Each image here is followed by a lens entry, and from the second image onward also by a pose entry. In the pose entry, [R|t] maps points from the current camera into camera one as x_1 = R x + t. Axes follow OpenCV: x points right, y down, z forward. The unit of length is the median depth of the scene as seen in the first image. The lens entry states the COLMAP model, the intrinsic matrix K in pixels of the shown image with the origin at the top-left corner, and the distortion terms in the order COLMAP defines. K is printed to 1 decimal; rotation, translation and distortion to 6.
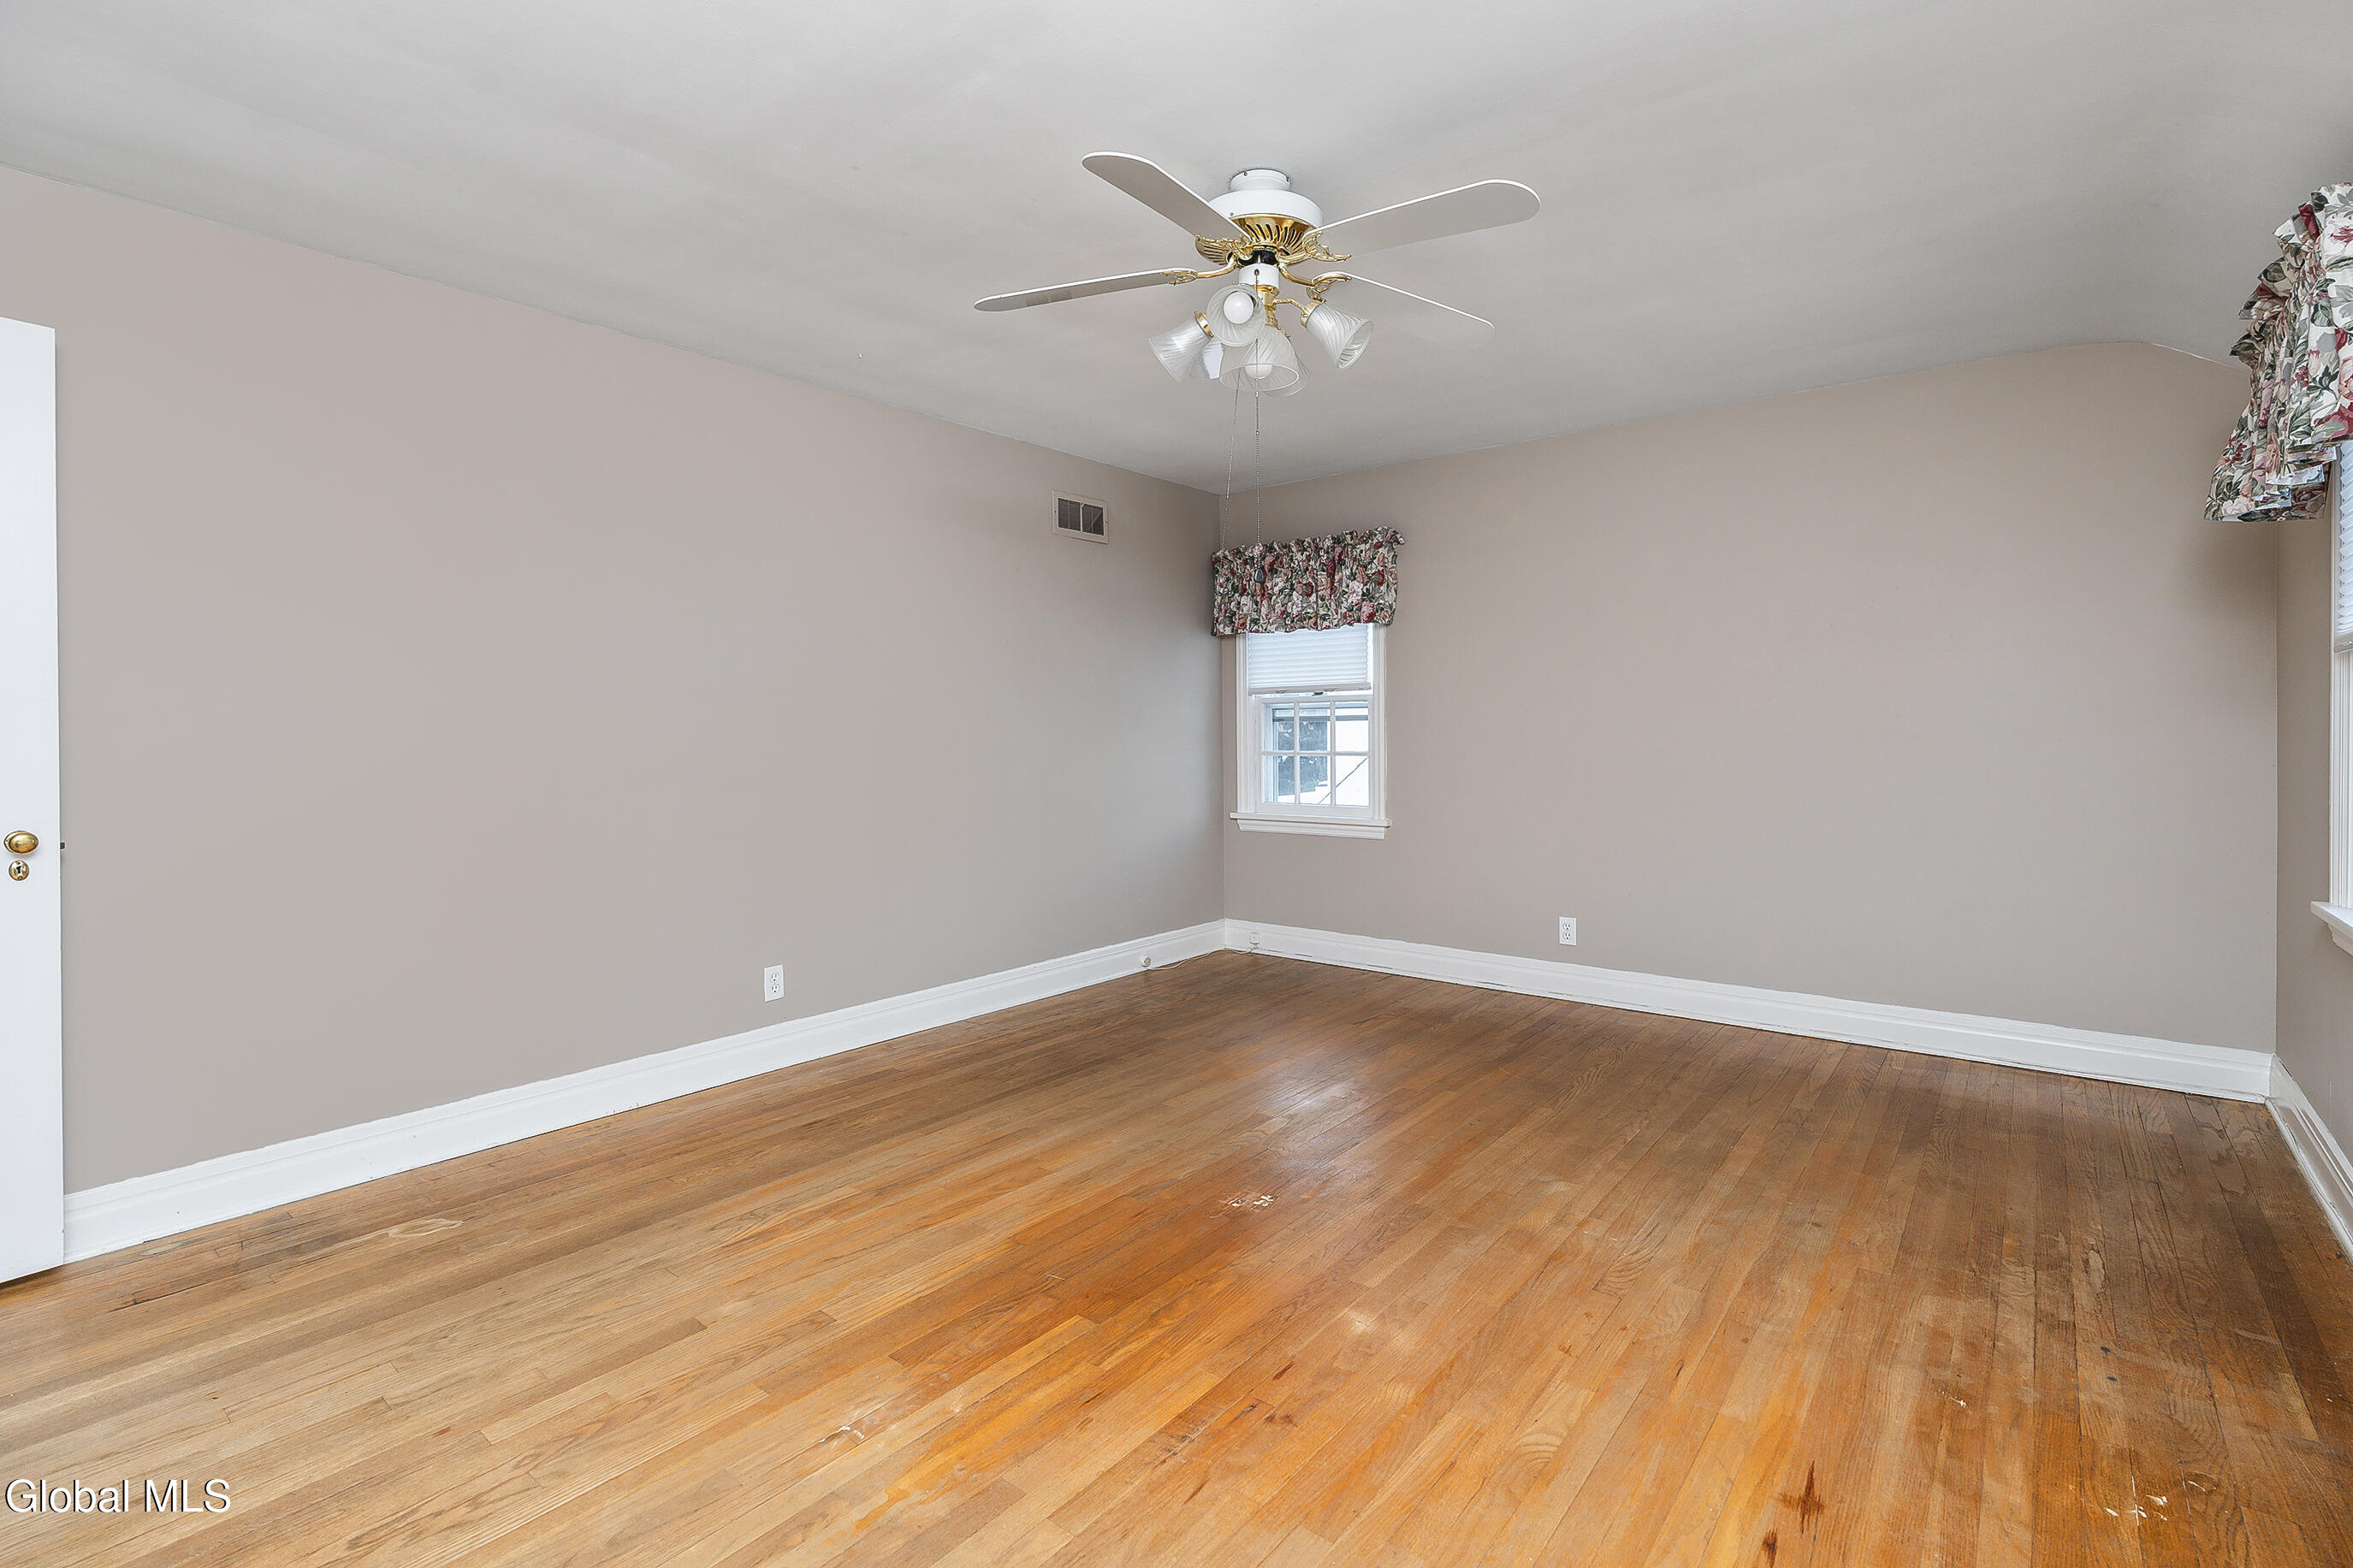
lens RADIAL K [[1064.6, 0, 1179.5], [0, 1064.6, 744.5], [0, 0, 1]] dist [-0.017333, 0.003894]
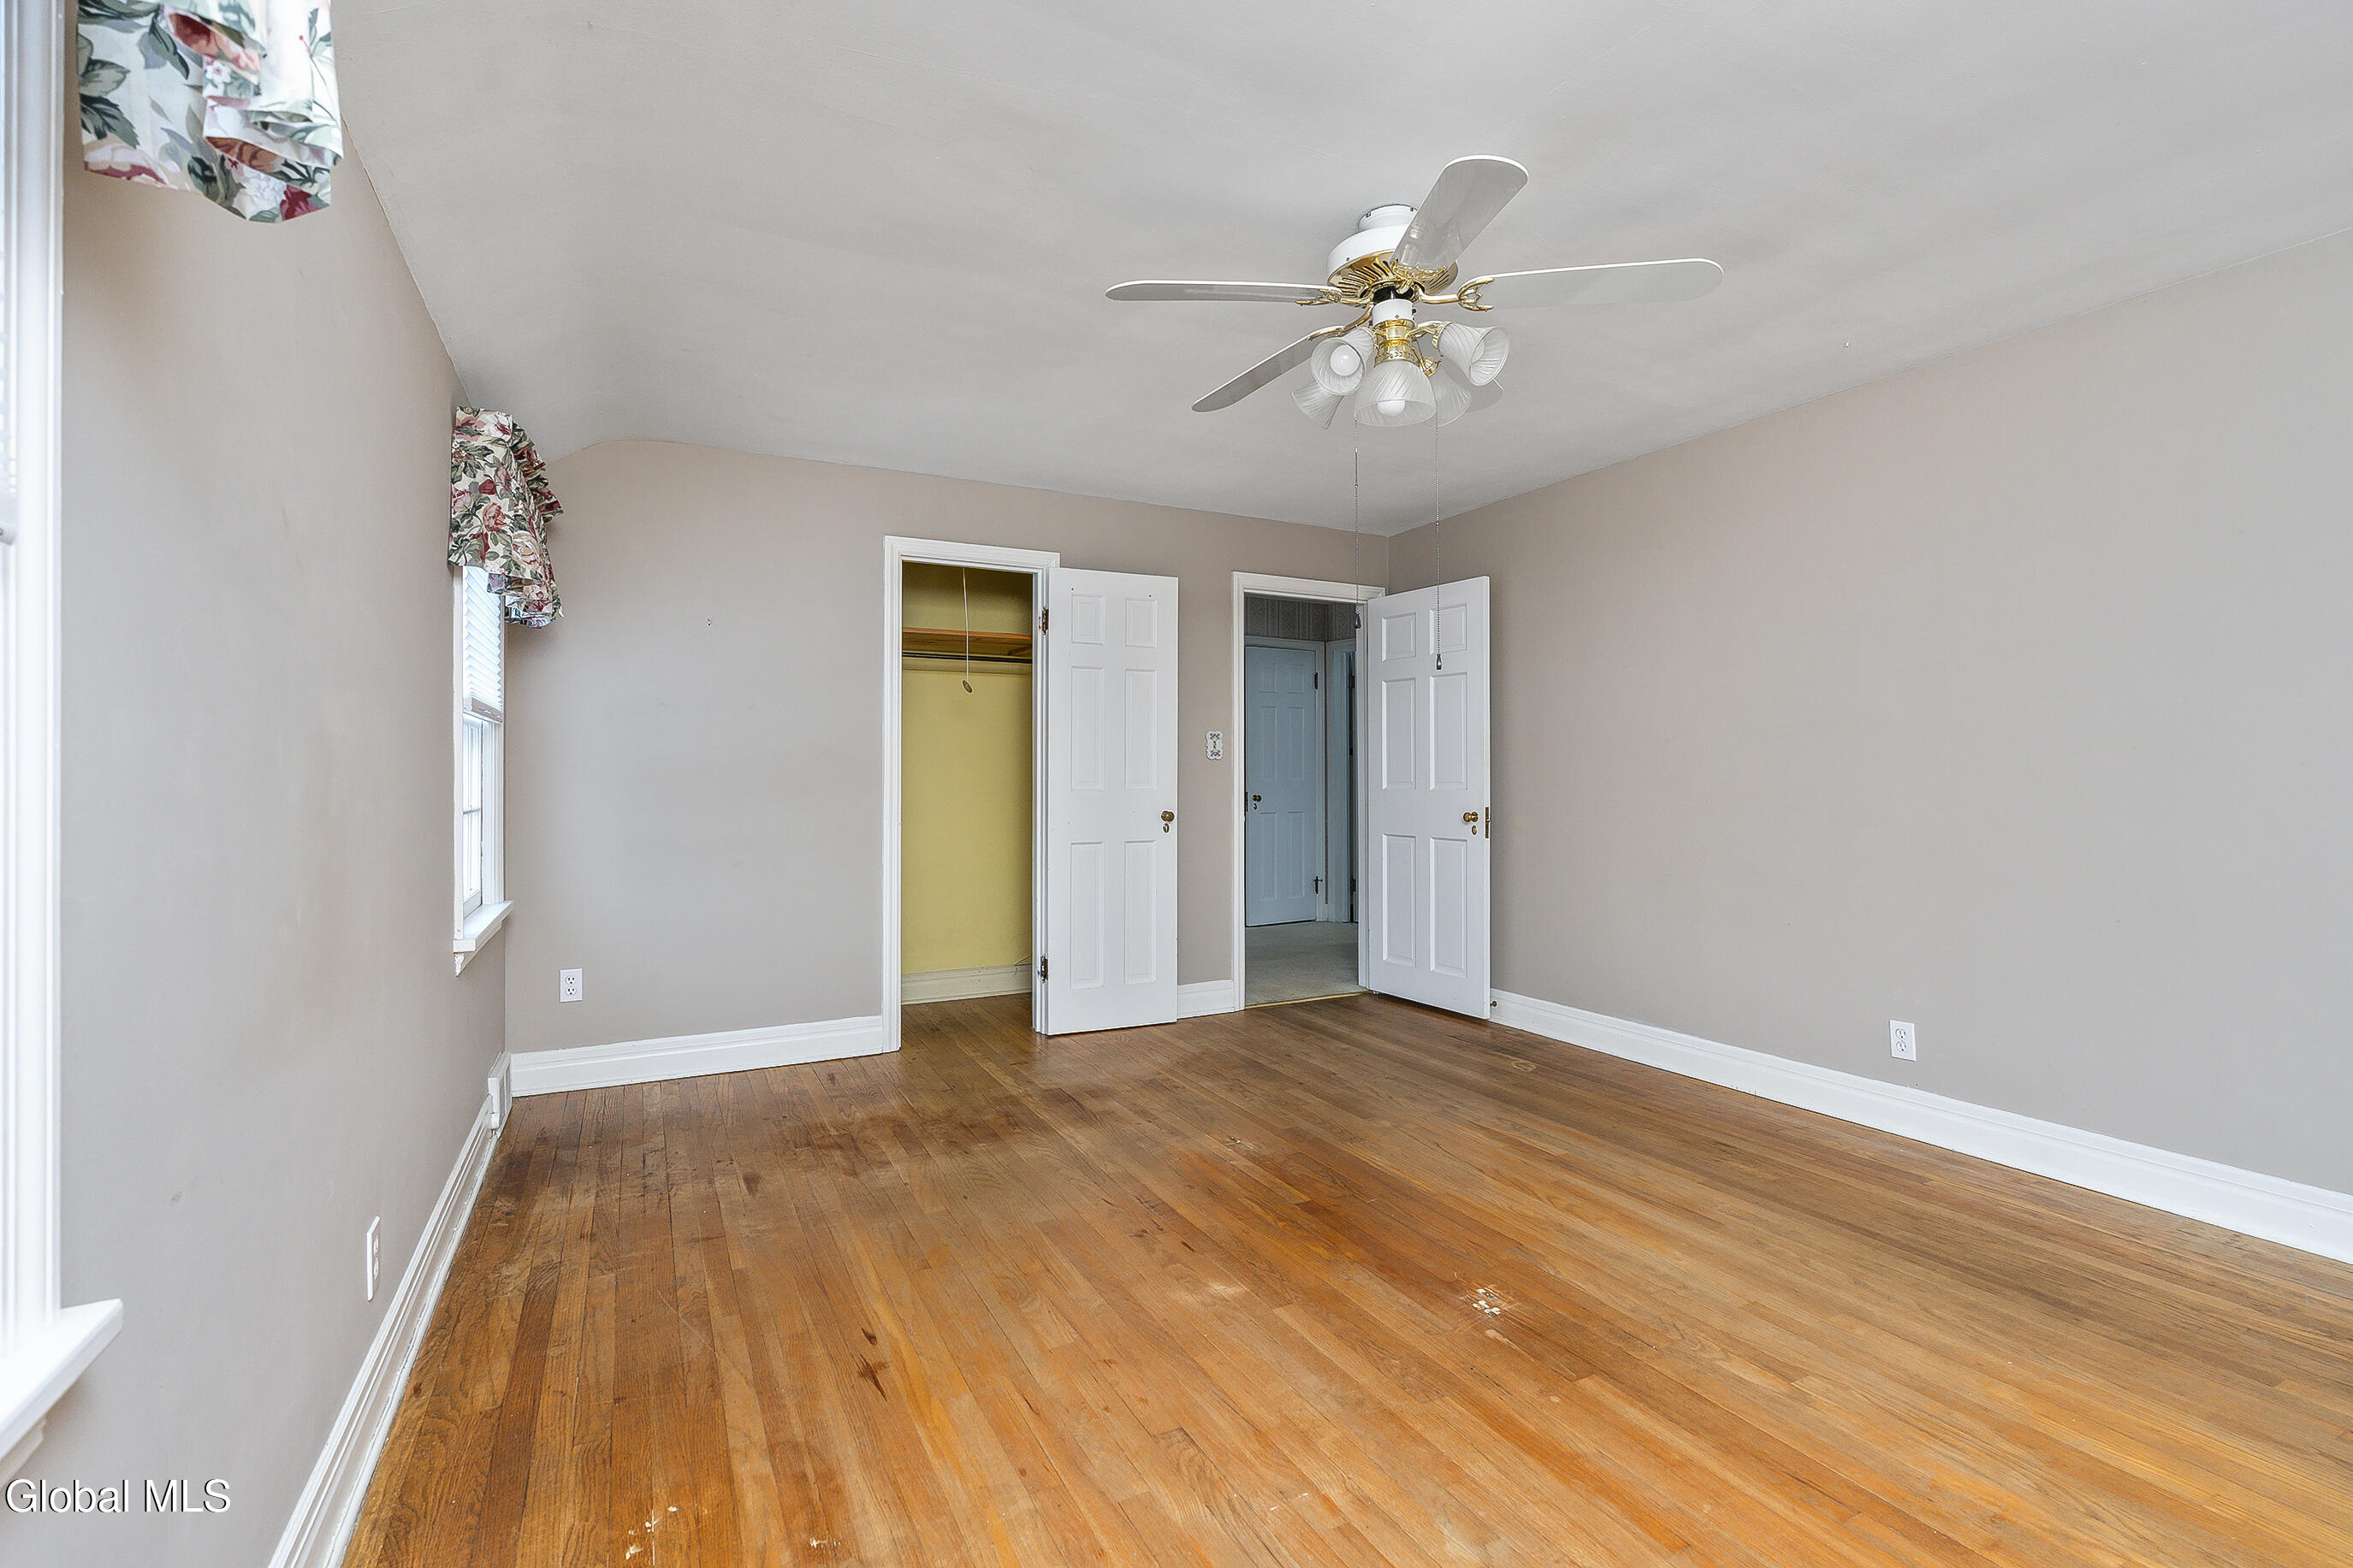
lens RADIAL K [[1064.6, 0, 1179.5], [0, 1064.6, 744.5], [0, 0, 1]] dist [-0.017333, 0.003894]
pose [[-0.398951, -0.013285, -0.916876, 0.940469], [-0.001904, 0.999905, -0.013659, -0.019849], [0.916970, -0.003703, -0.398938, 1.067264]]
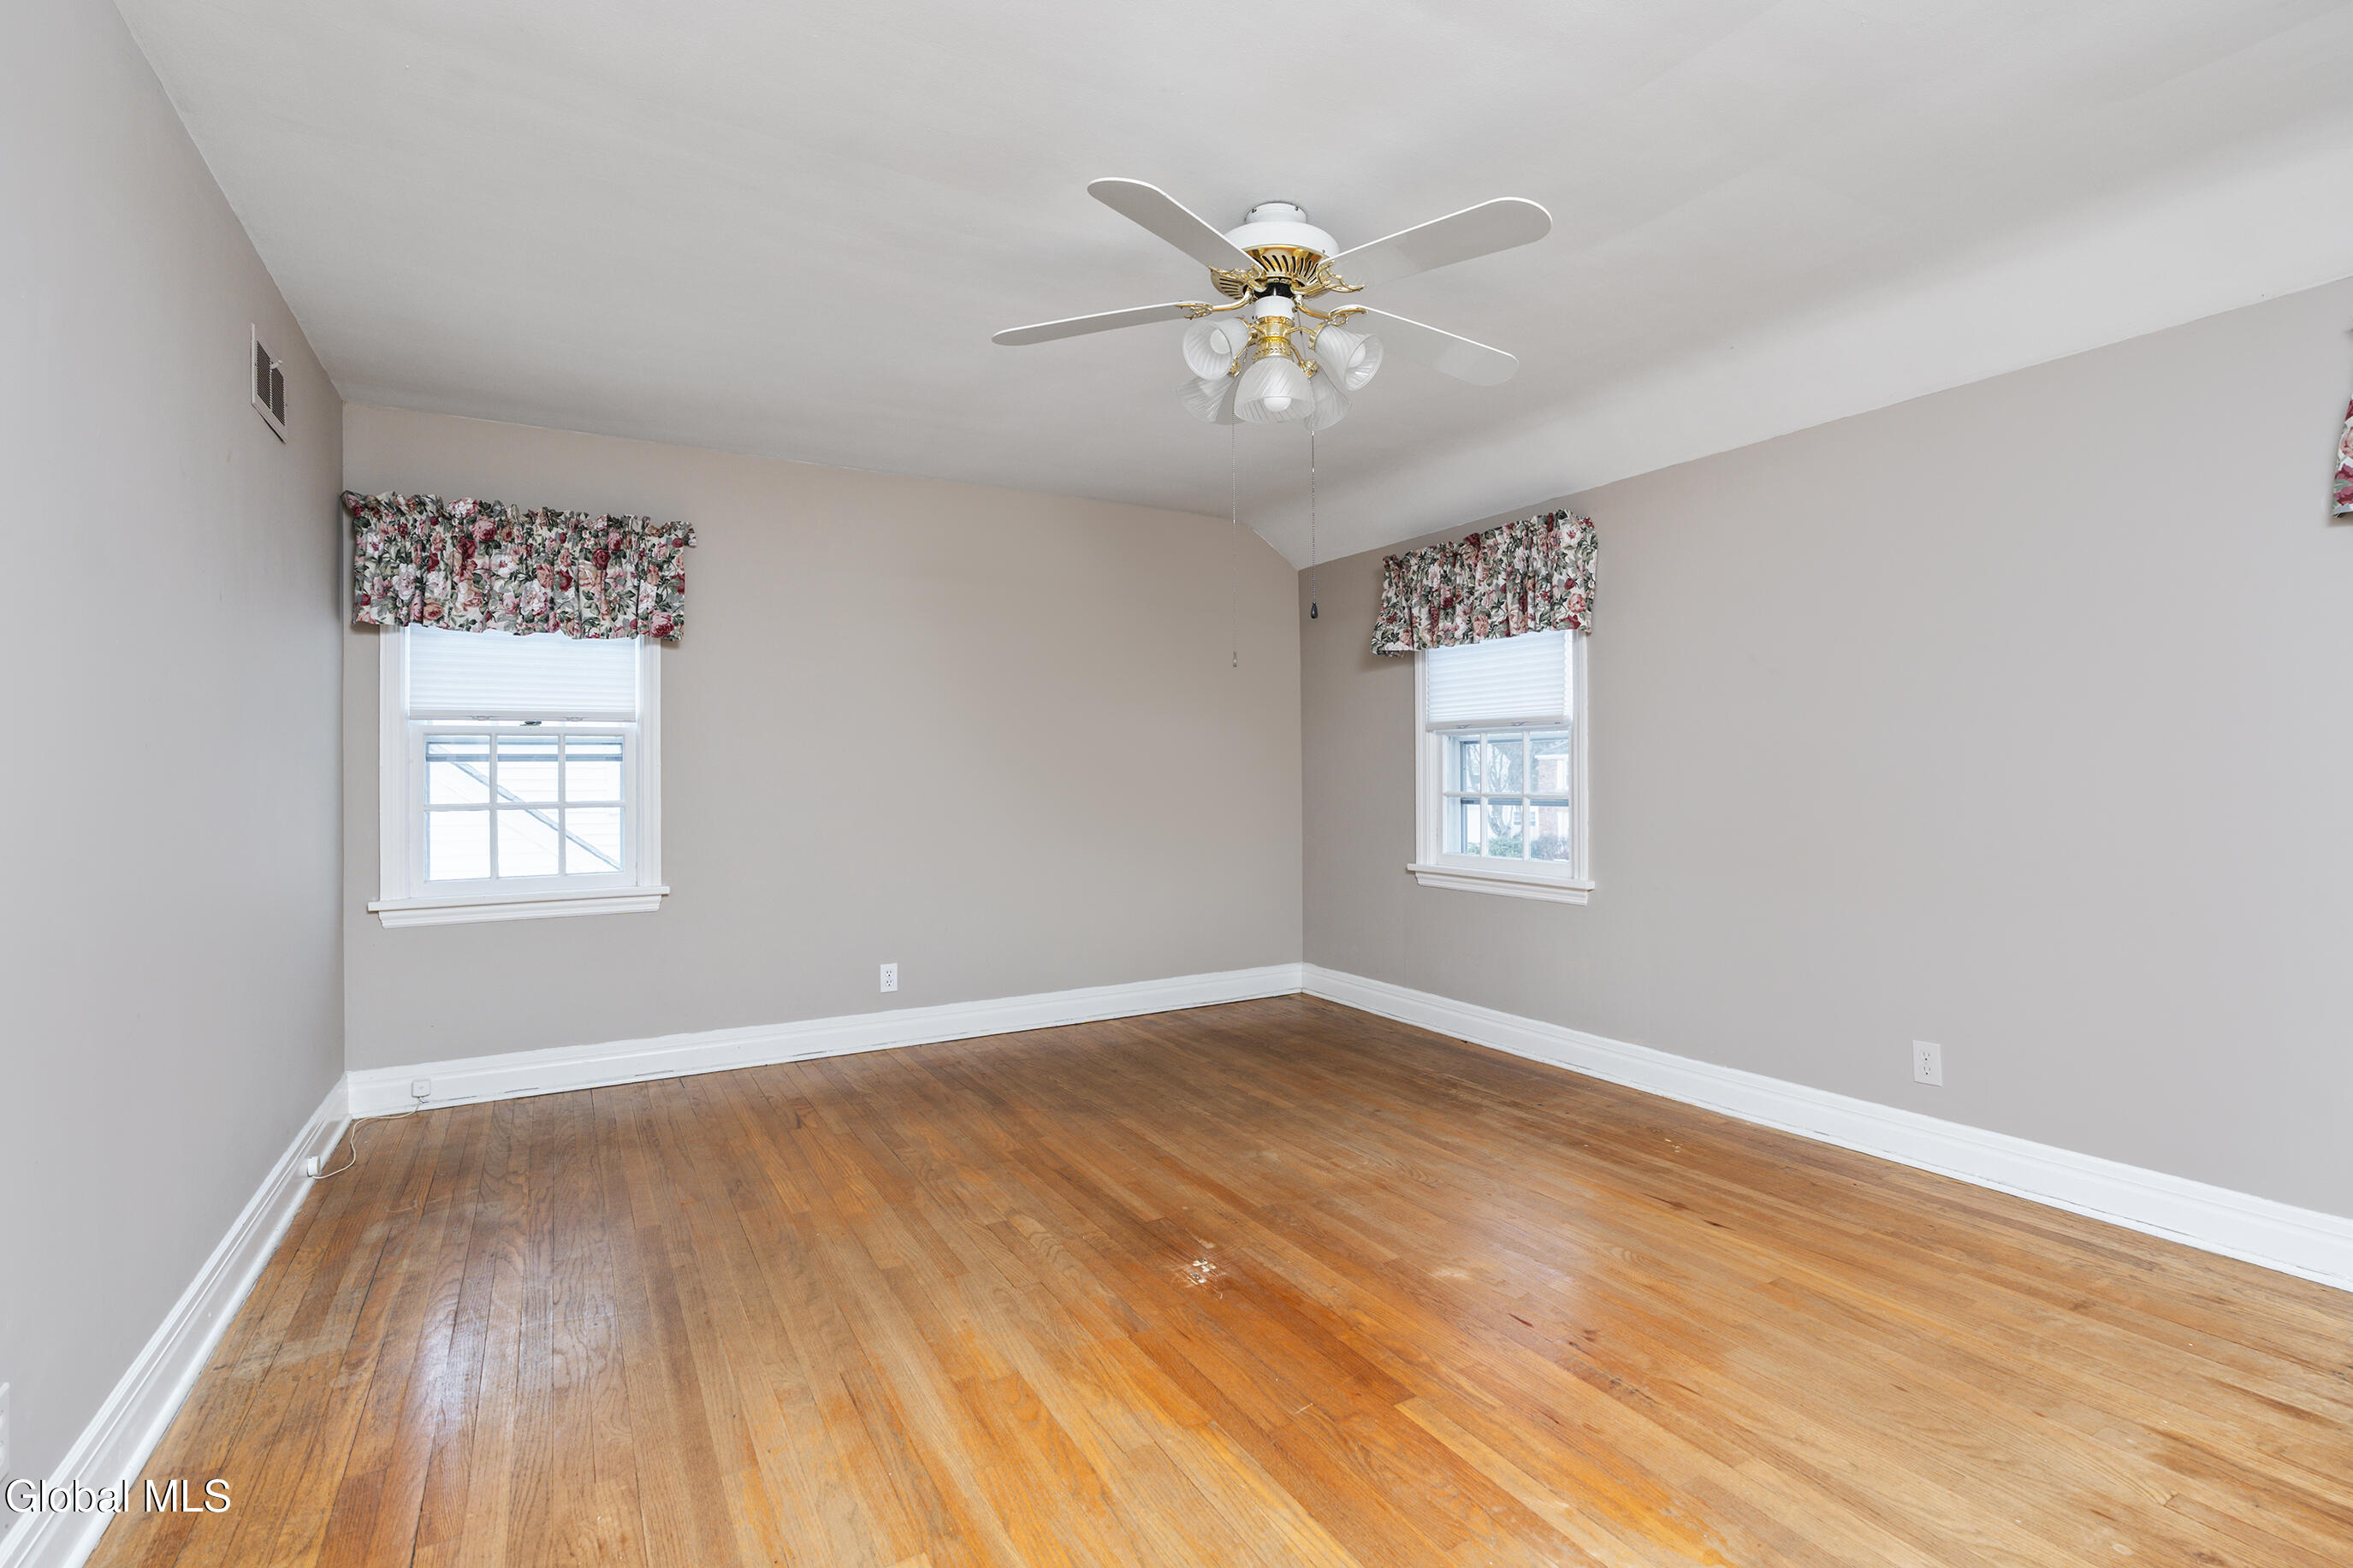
lens RADIAL K [[1080.4, 0, 1191.4], [0, 1080.4, 776.8], [0, 0, 1]] dist [-0.013538, 0.000543]
pose [[0.350754, 0.001739, 0.936466, -0.783888], [0.015844, 0.999844, -0.007792, 0.003155], [-0.936333, 0.017571, 0.350672, 0.637638]]
